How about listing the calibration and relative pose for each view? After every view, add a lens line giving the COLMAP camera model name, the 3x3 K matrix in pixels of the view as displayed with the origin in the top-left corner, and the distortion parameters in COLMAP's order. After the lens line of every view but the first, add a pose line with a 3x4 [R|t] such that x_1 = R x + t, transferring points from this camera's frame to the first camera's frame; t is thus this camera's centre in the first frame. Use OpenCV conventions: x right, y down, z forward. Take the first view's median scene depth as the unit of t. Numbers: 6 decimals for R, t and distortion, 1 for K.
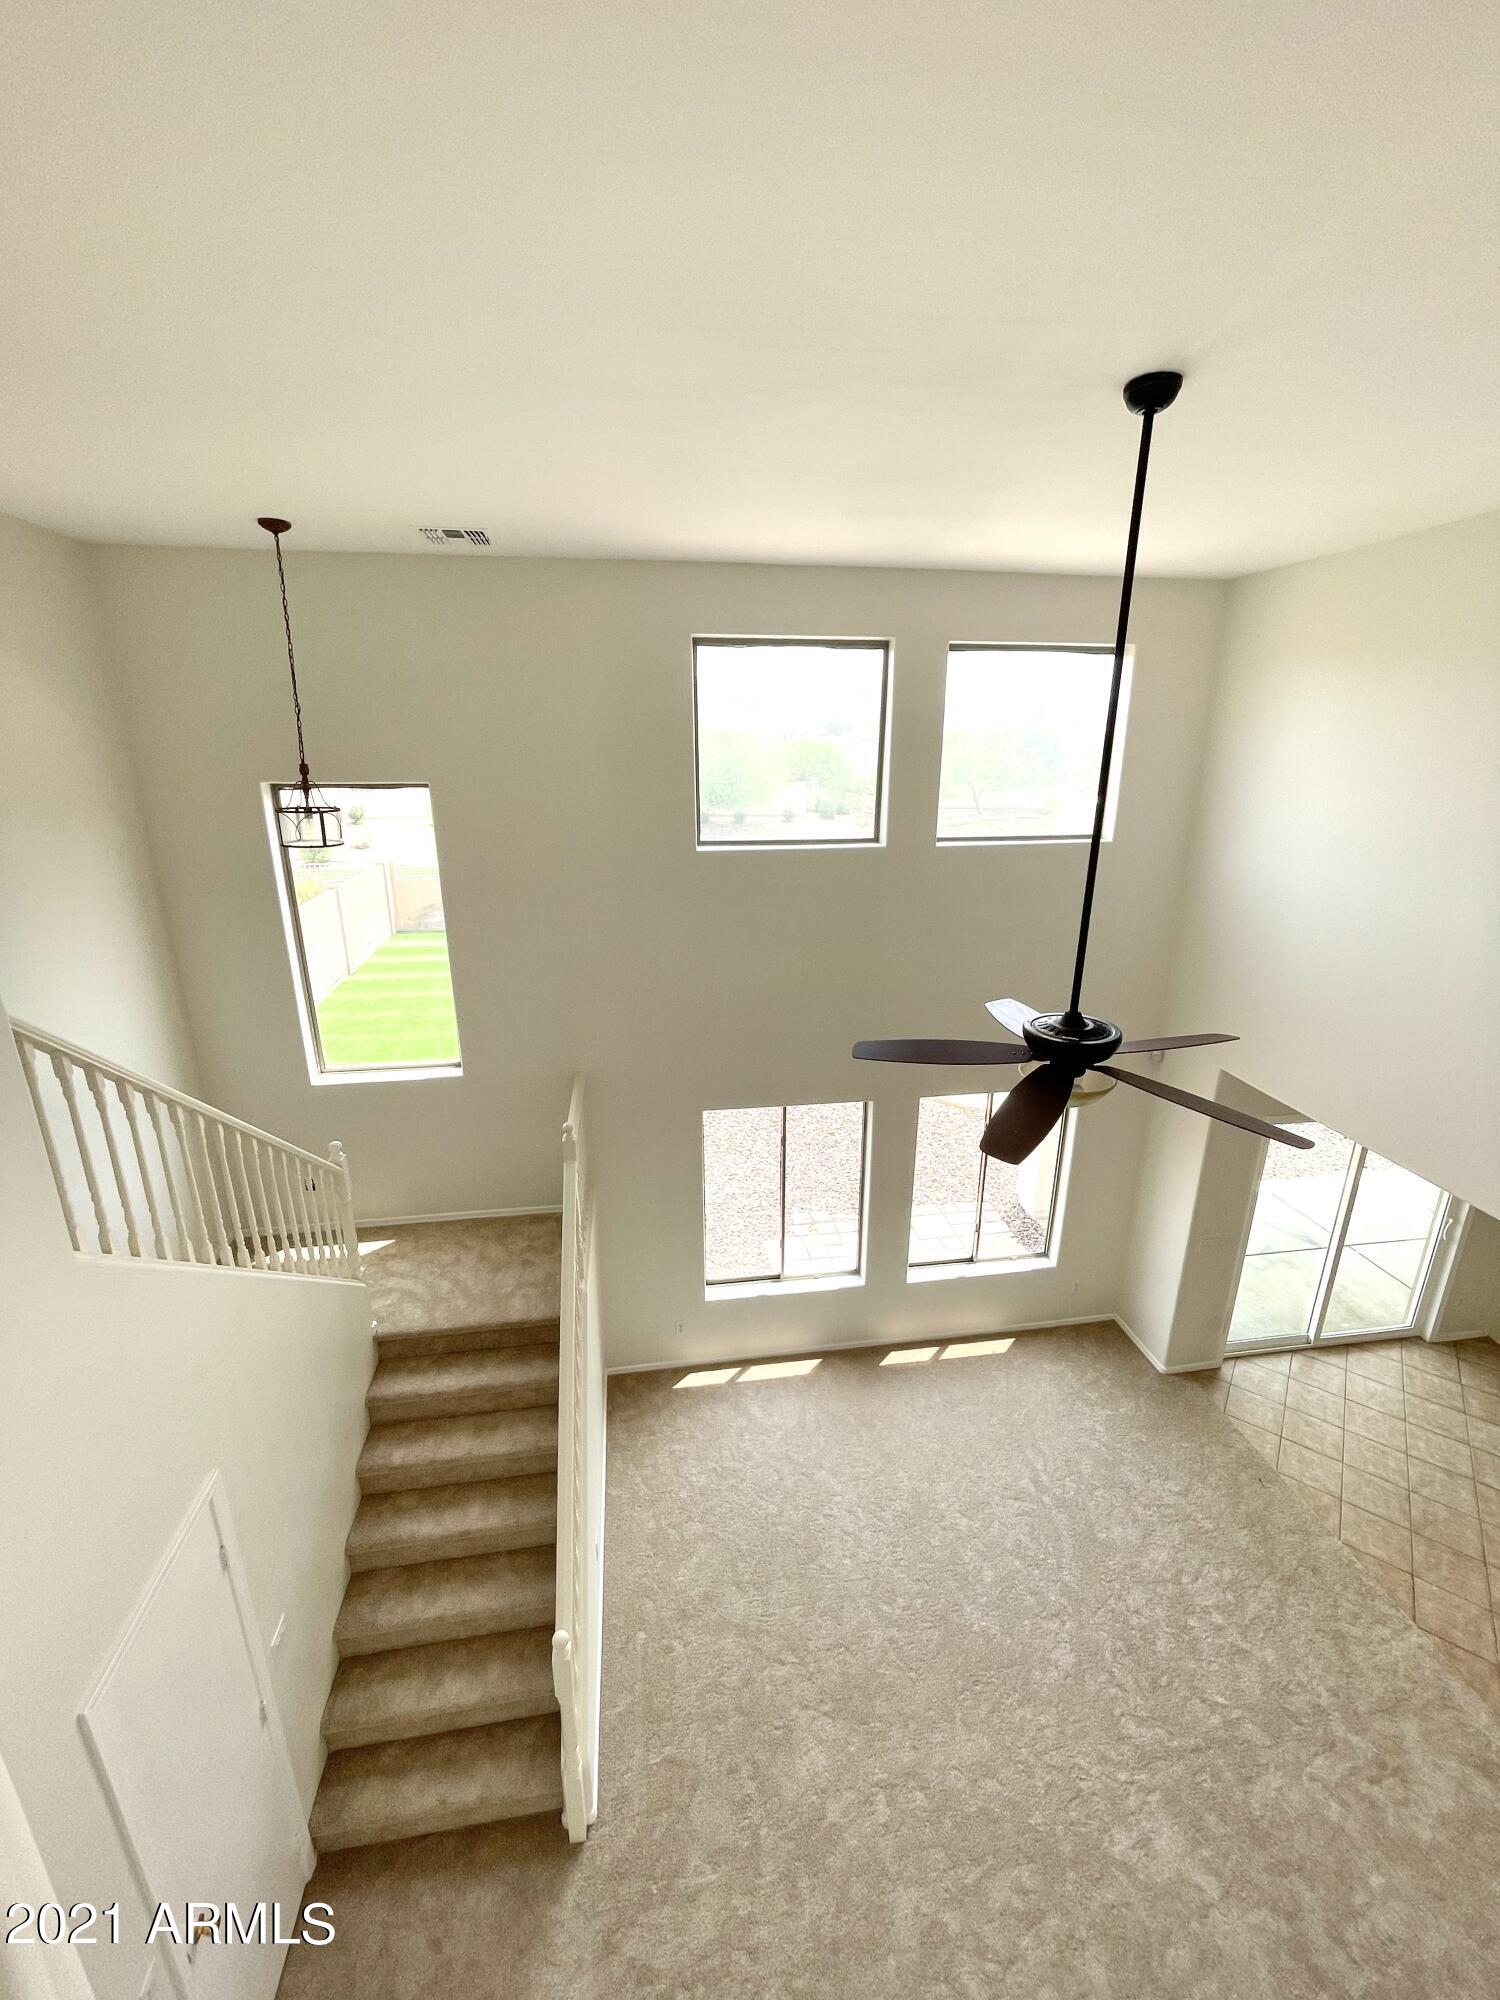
lens RADIAL K [[806.3, 0, 745.0], [0, 806.3, 989.5], [0, 0, 1]] dist [-0.002117, 0.000154]
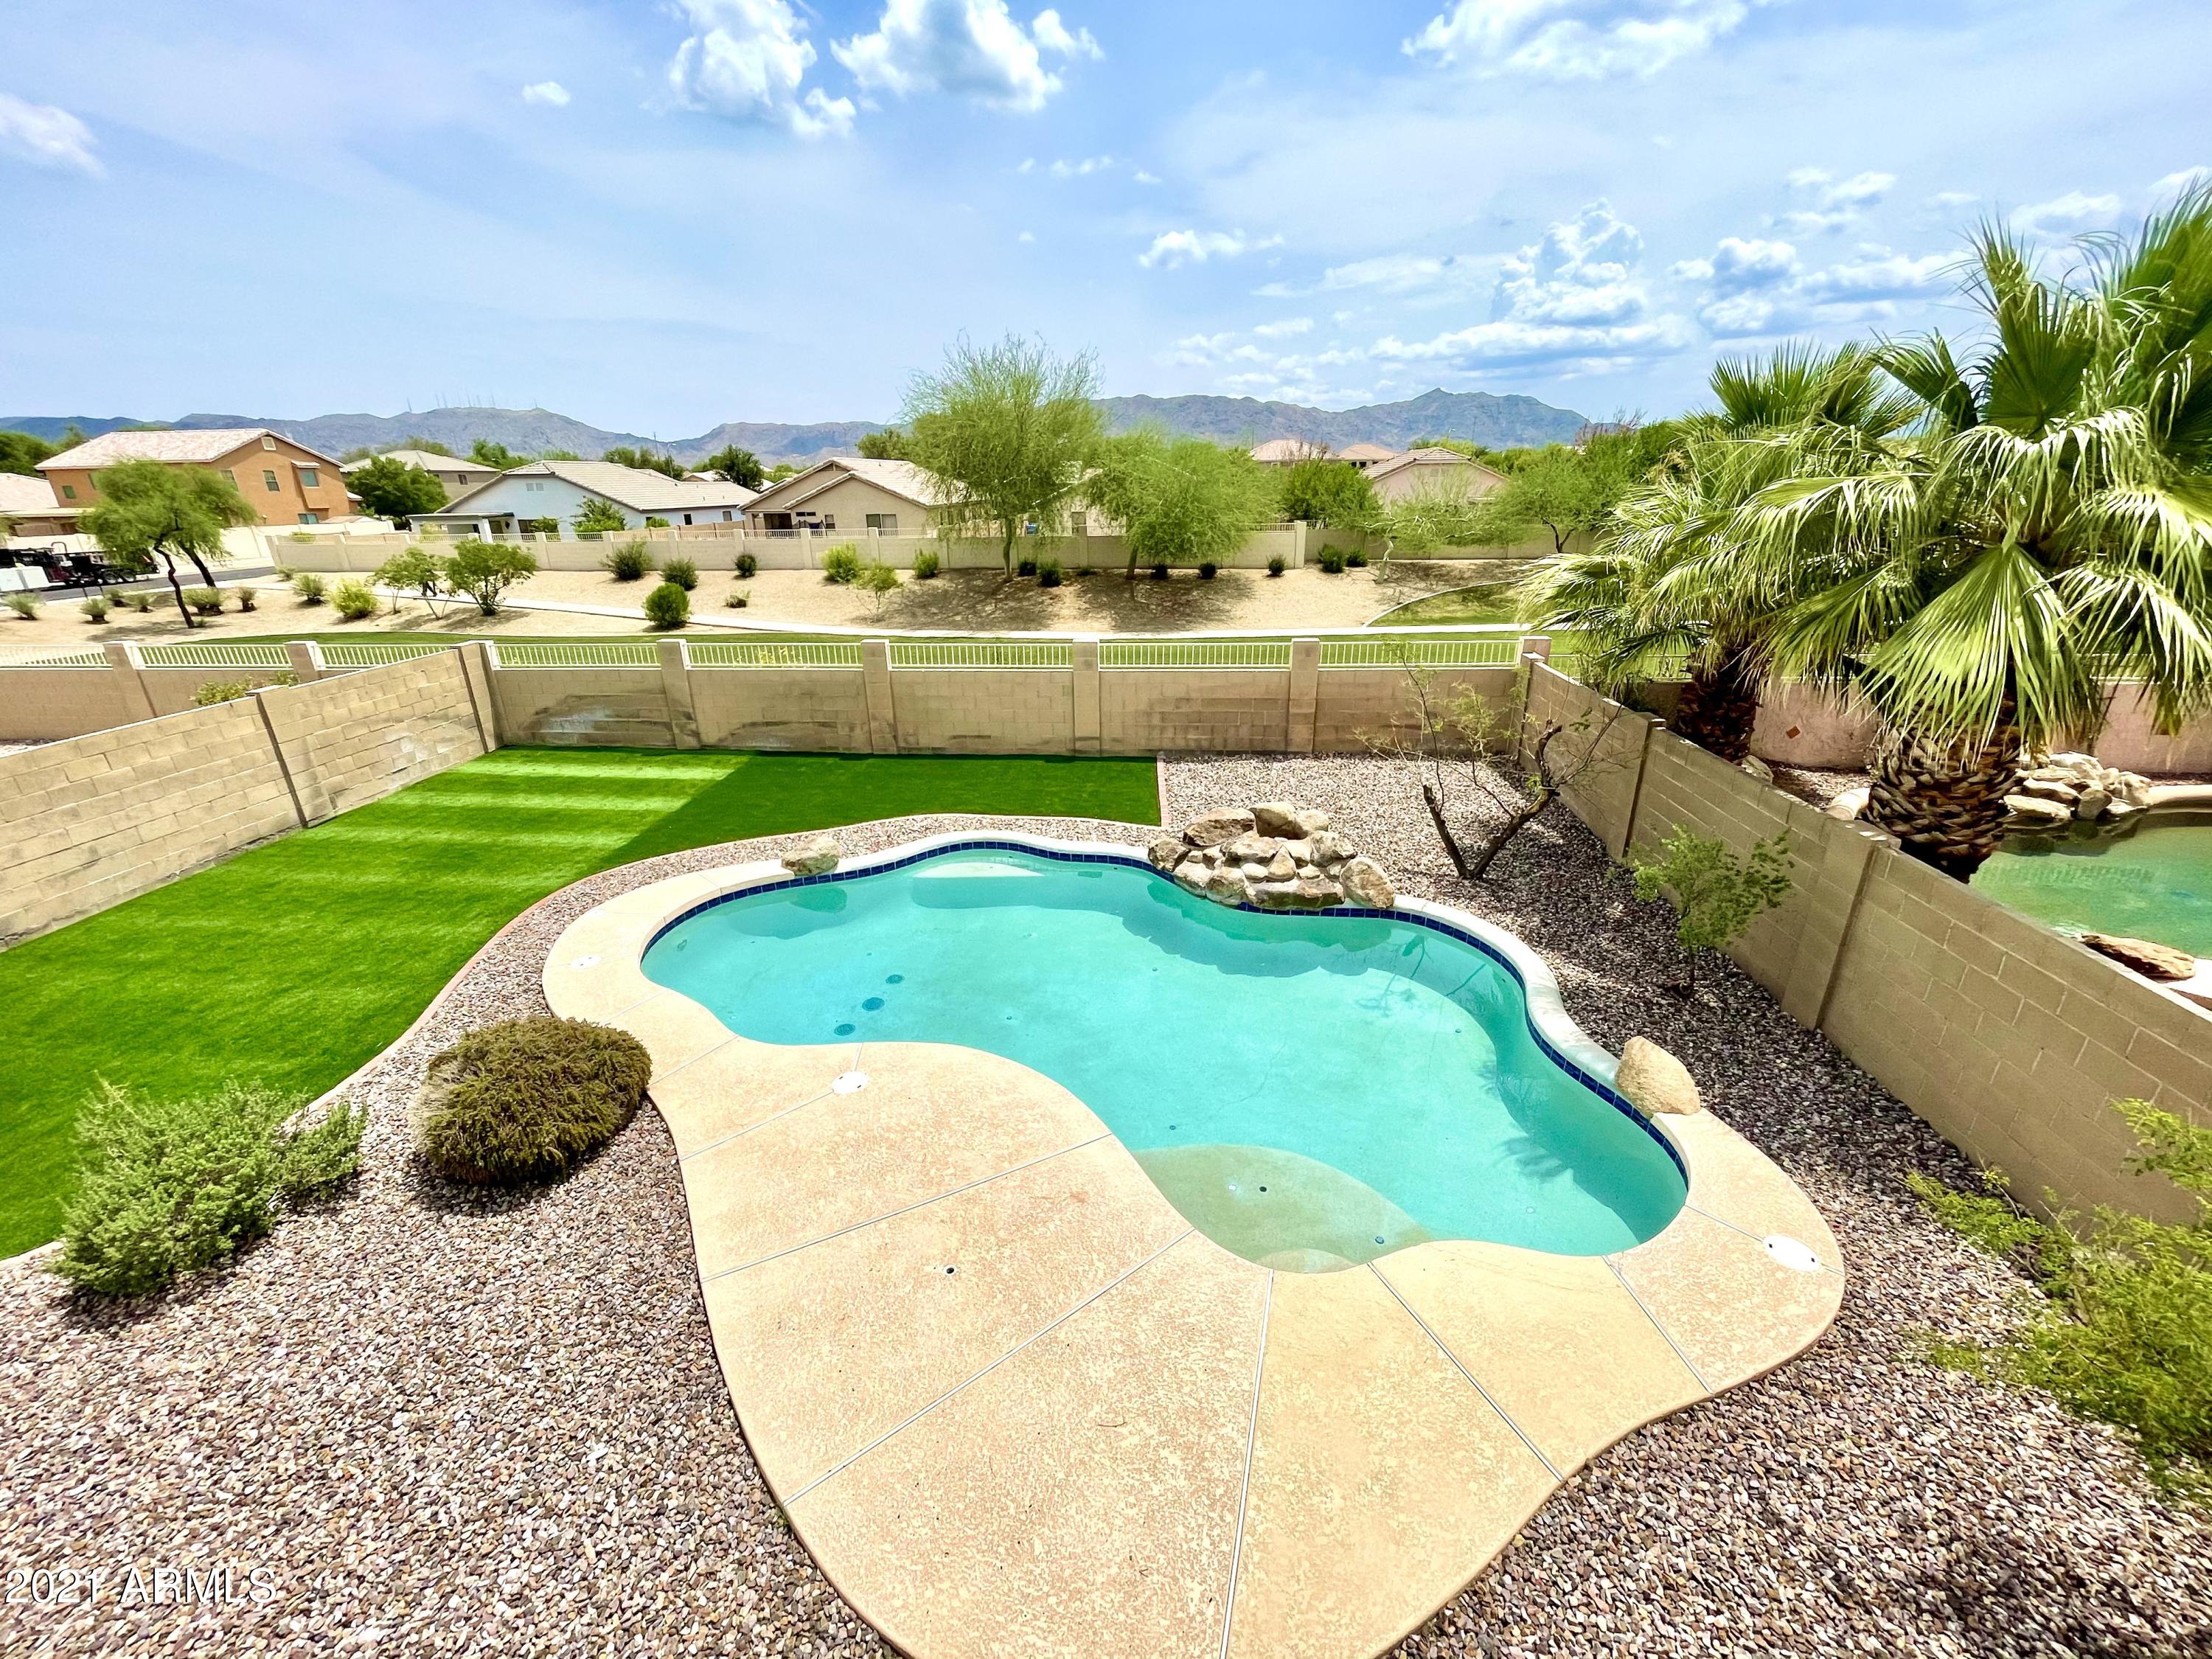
lens RADIAL K [[891.8, 0, 1098.8], [0, 891.8, 831.6], [0, 0, 1]] dist [-0.002117, 0.000154]
pose [[0.970812, 0.070997, -0.229091, 0.810776], [-0.051909, 0.994740, 0.088303, -0.308679], [0.234155, -0.073834, 0.969391, 1.264044]]
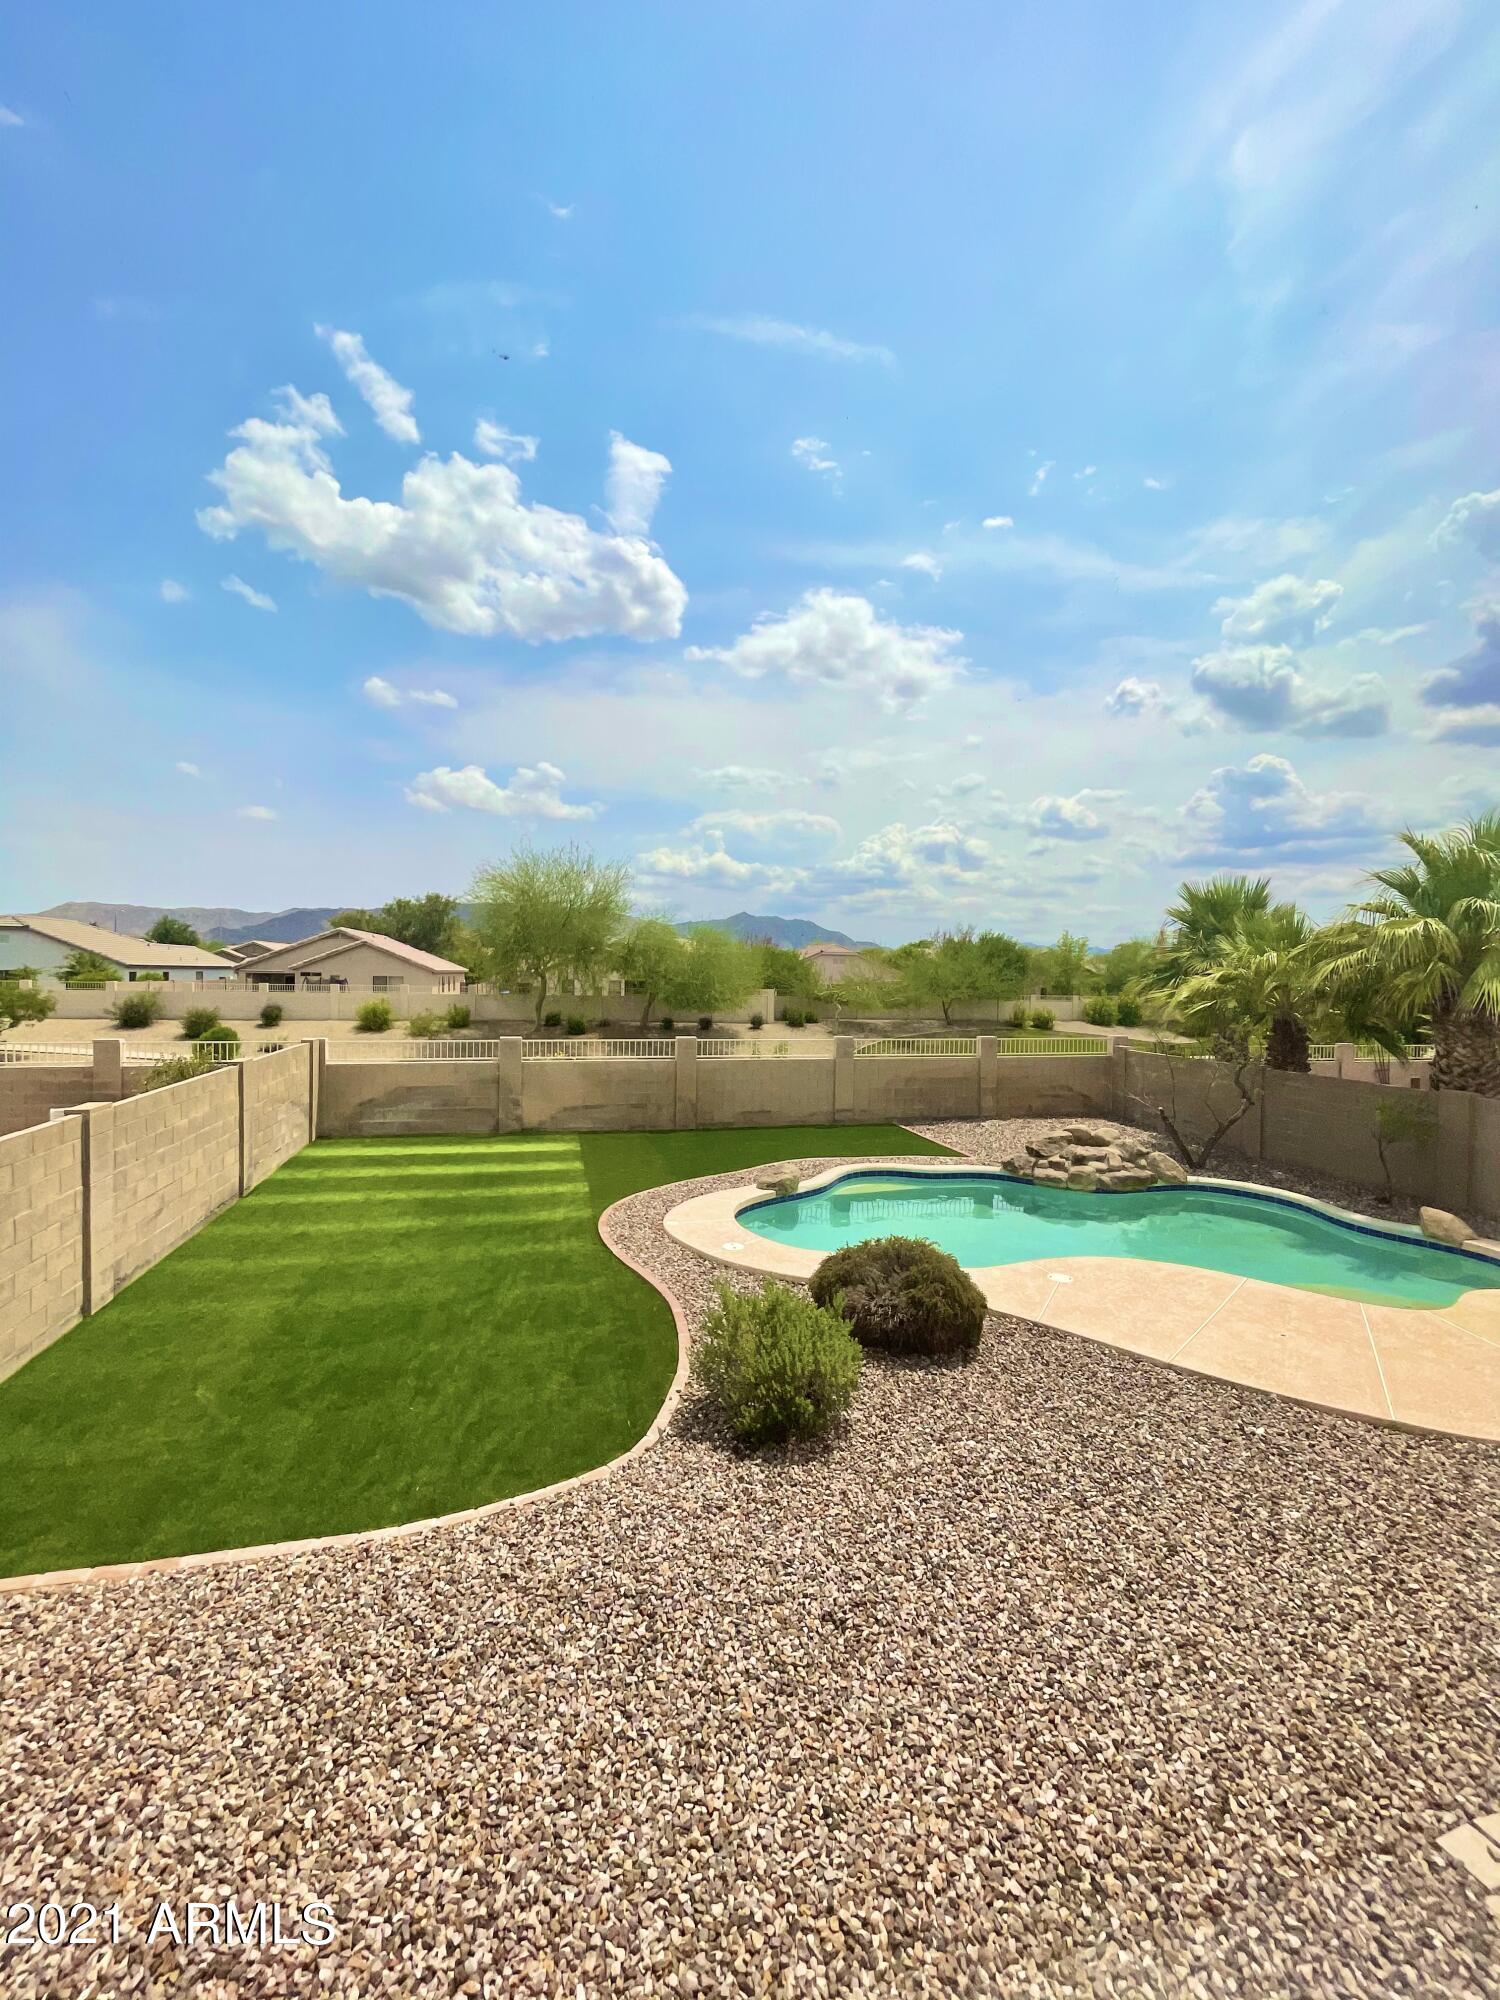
lens RADIAL K [[806.3, 0, 743.5], [0, 806.3, 1000.7], [0, 0, 1]] dist [-0.002117, 0.000154]
pose [[0.995511, 0.012302, 0.093838, -0.411912], [0.012221, 0.966504, -0.256359, 0.001389], [-0.093849, 0.256355, 0.962016, 0.810961]]
